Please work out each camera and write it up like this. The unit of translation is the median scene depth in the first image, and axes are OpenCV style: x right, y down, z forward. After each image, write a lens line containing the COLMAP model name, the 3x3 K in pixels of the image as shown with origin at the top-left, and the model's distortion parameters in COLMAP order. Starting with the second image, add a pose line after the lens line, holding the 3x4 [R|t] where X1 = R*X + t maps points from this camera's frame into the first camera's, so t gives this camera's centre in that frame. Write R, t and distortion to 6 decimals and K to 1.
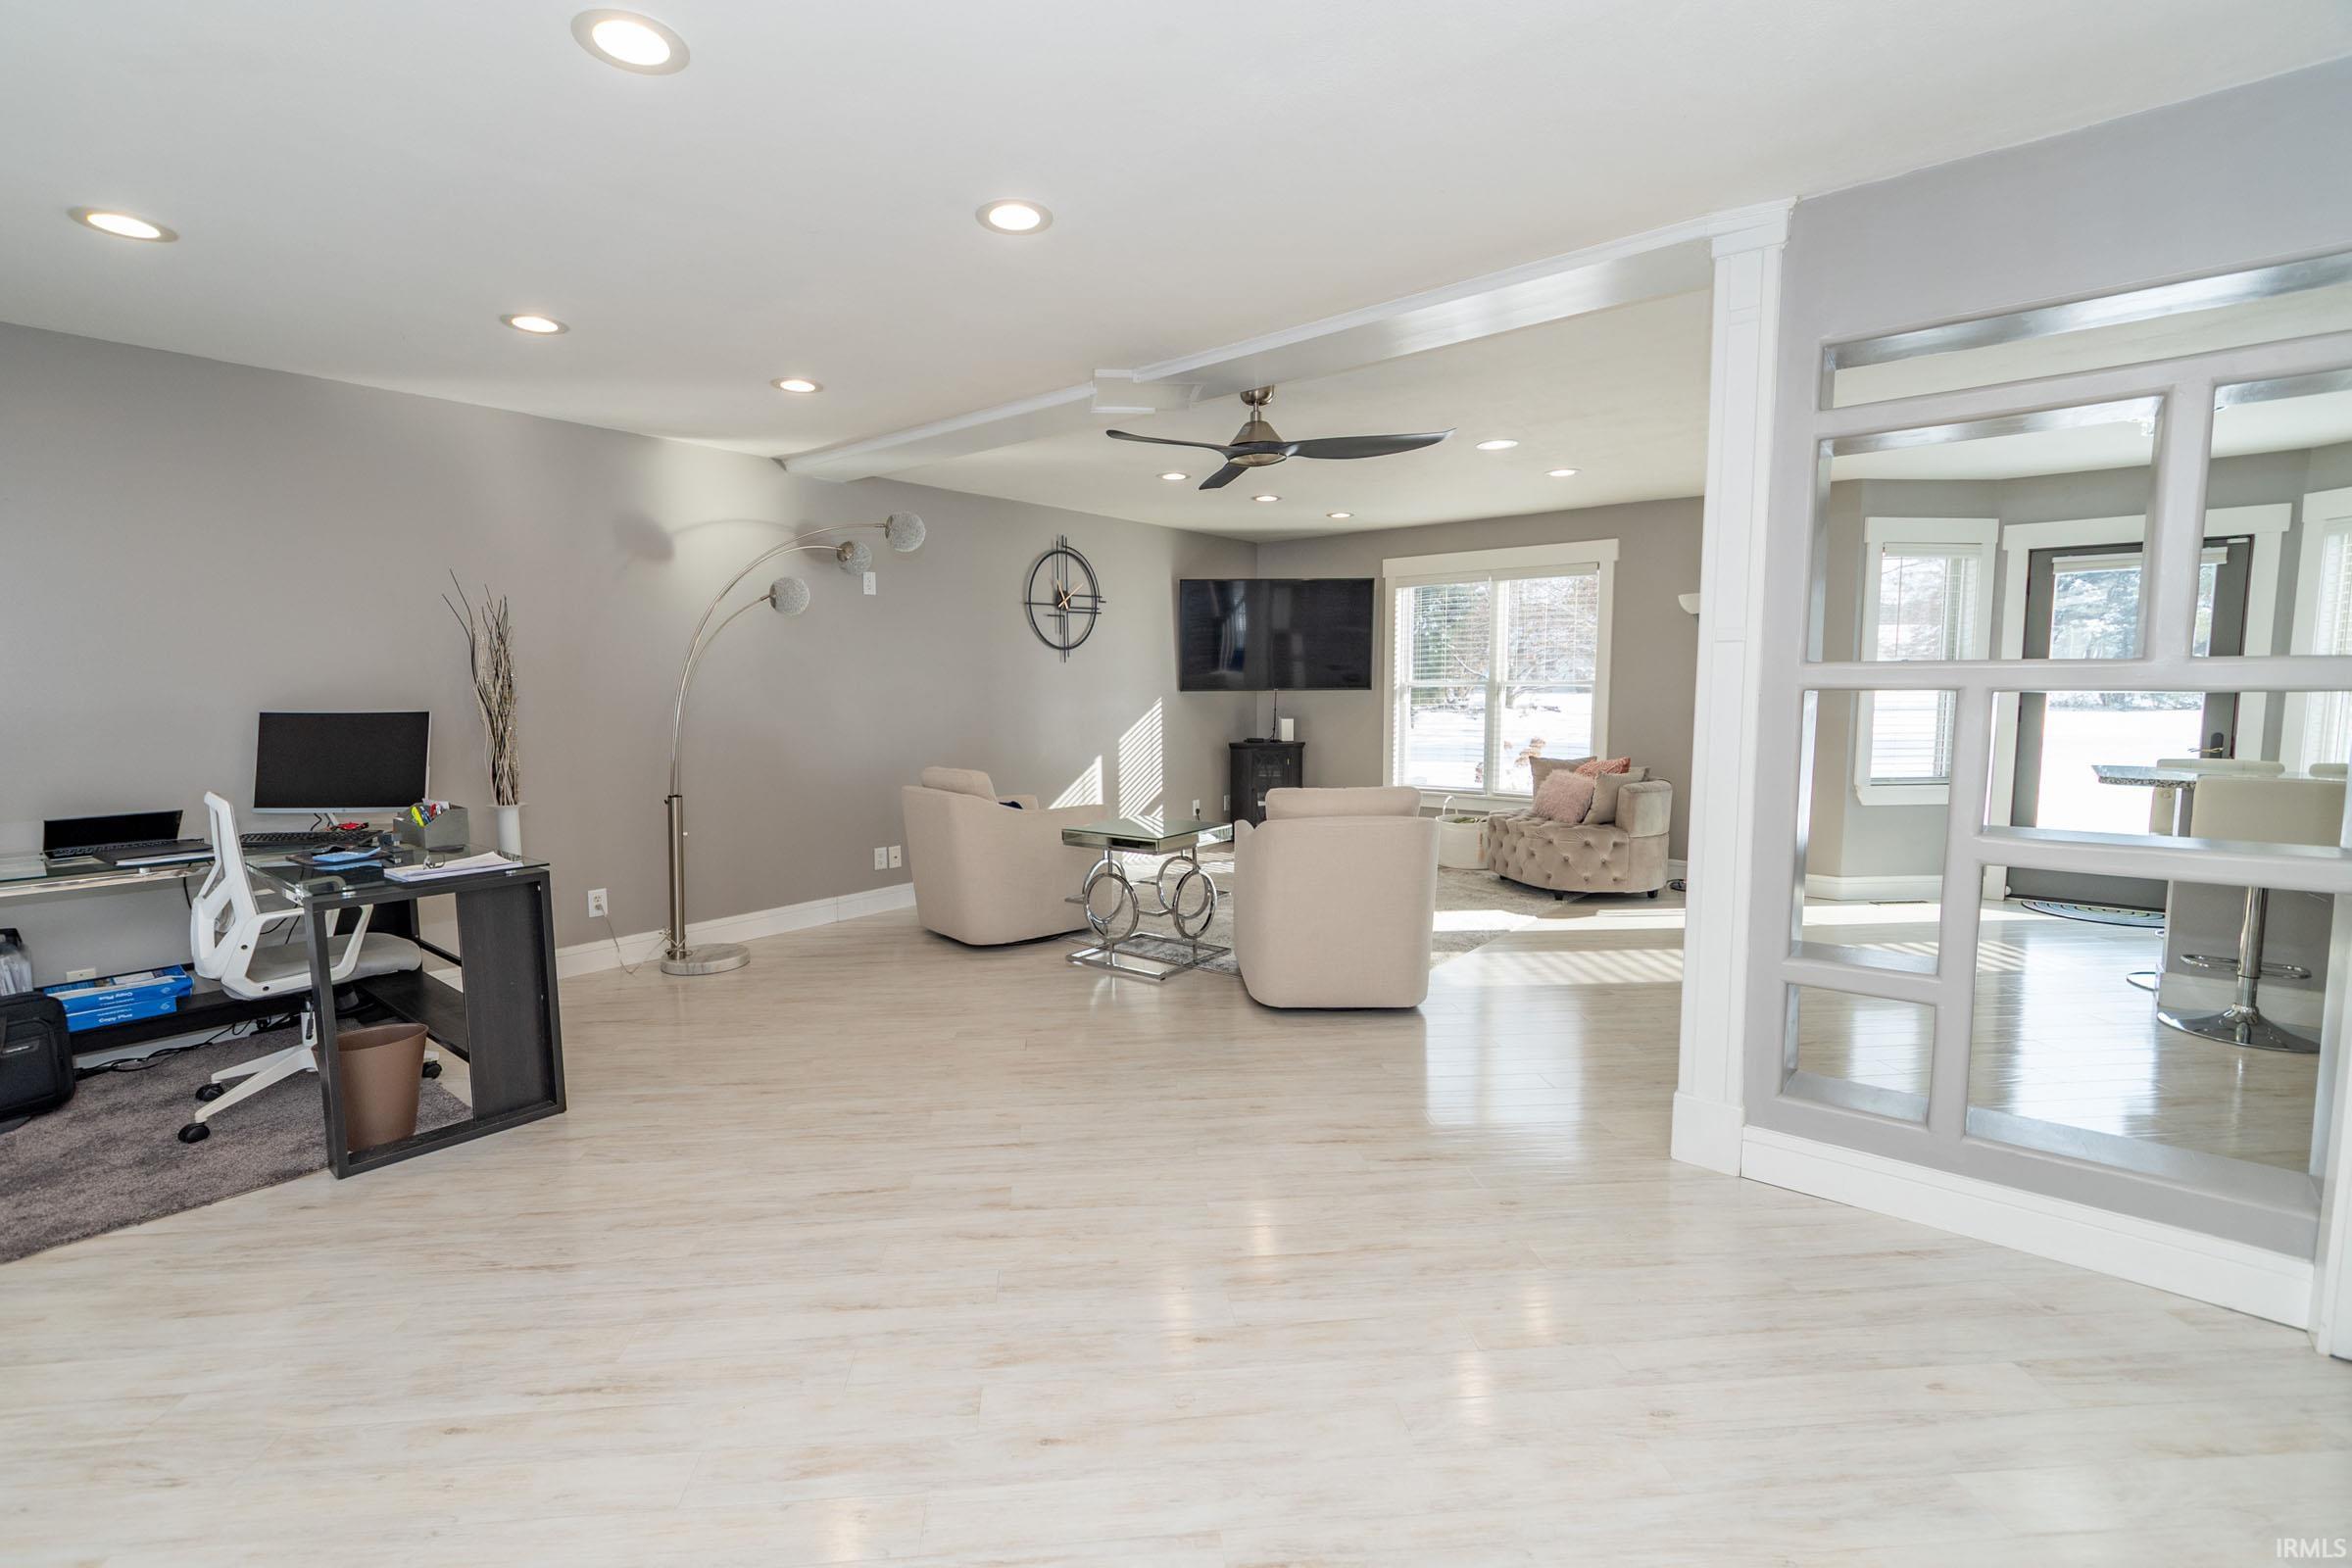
lens RADIAL K [[1025.2, 0, 1152.7], [0, 1025.2, 780.6], [0, 0, 1]] dist [-0.001257, -0.000046]
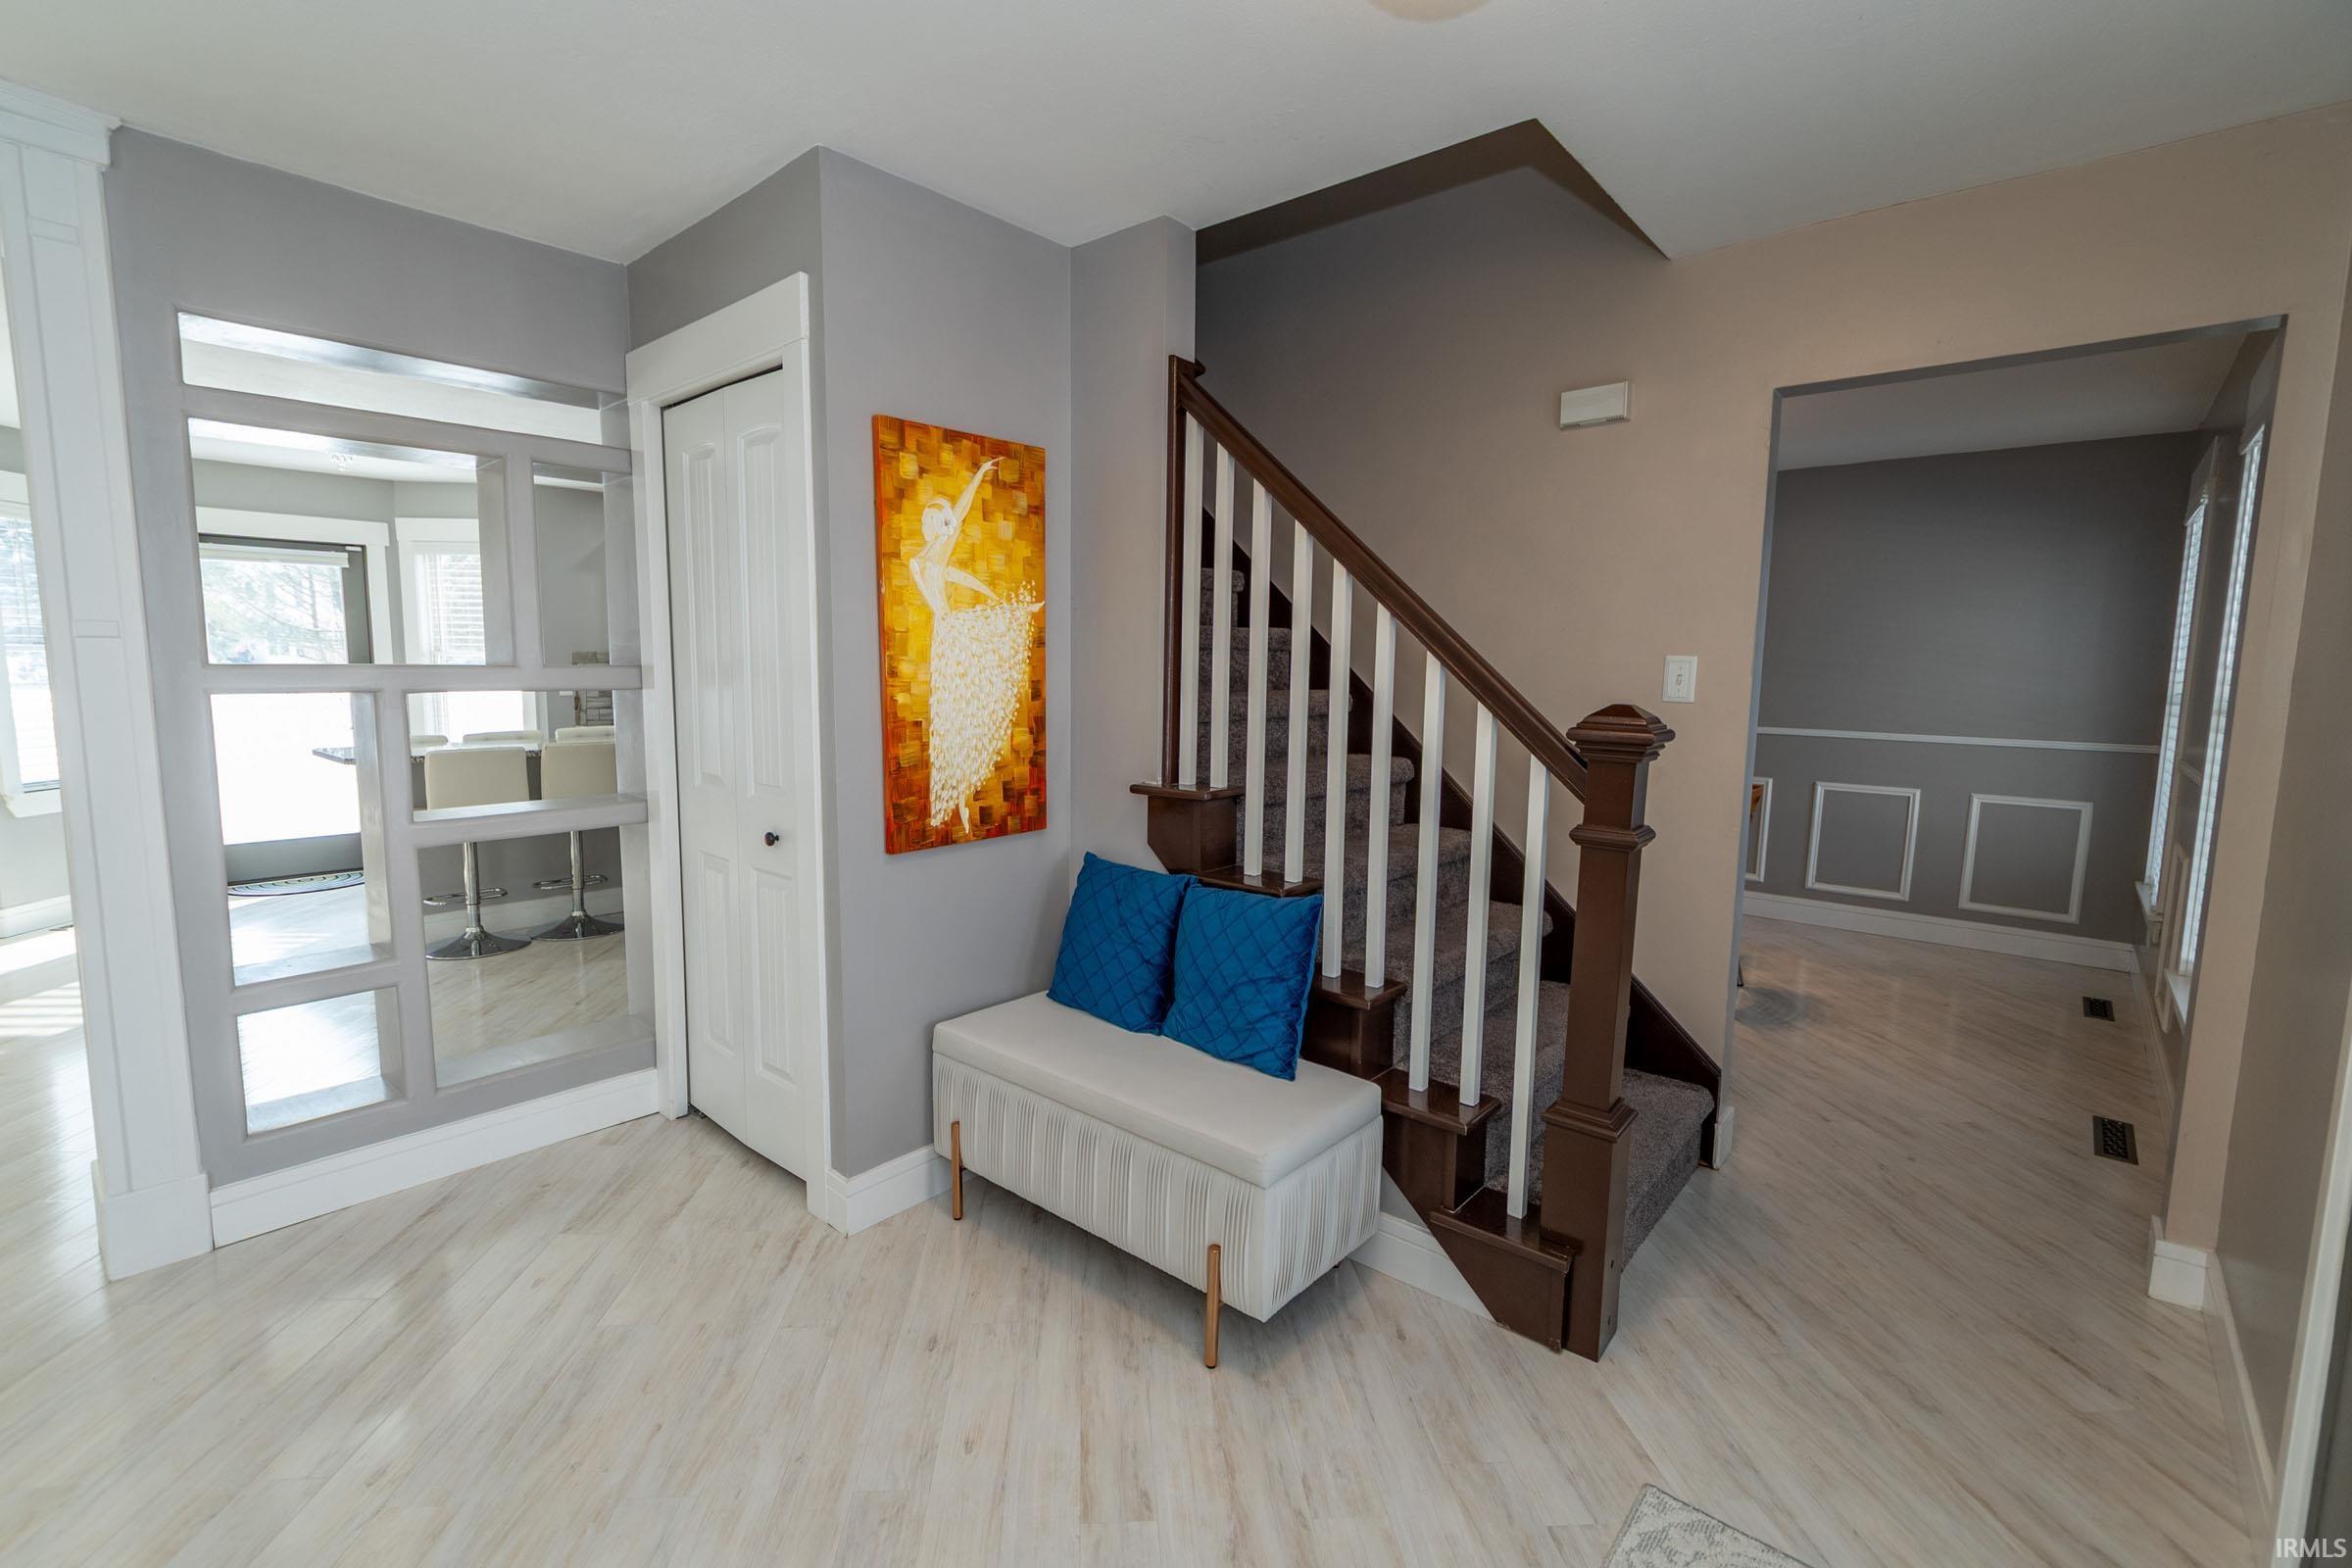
lens RADIAL K [[1025.2, 0, 1152.7], [0, 1025.2, 780.6], [0, 0, 1]] dist [-0.001257, -0.000046]
pose [[0.023389, -0.108951, 0.993772, -0.166441], [0.084798, 0.990678, 0.106616, -0.025795], [-0.996124, 0.081777, 0.032410, 0.099671]]
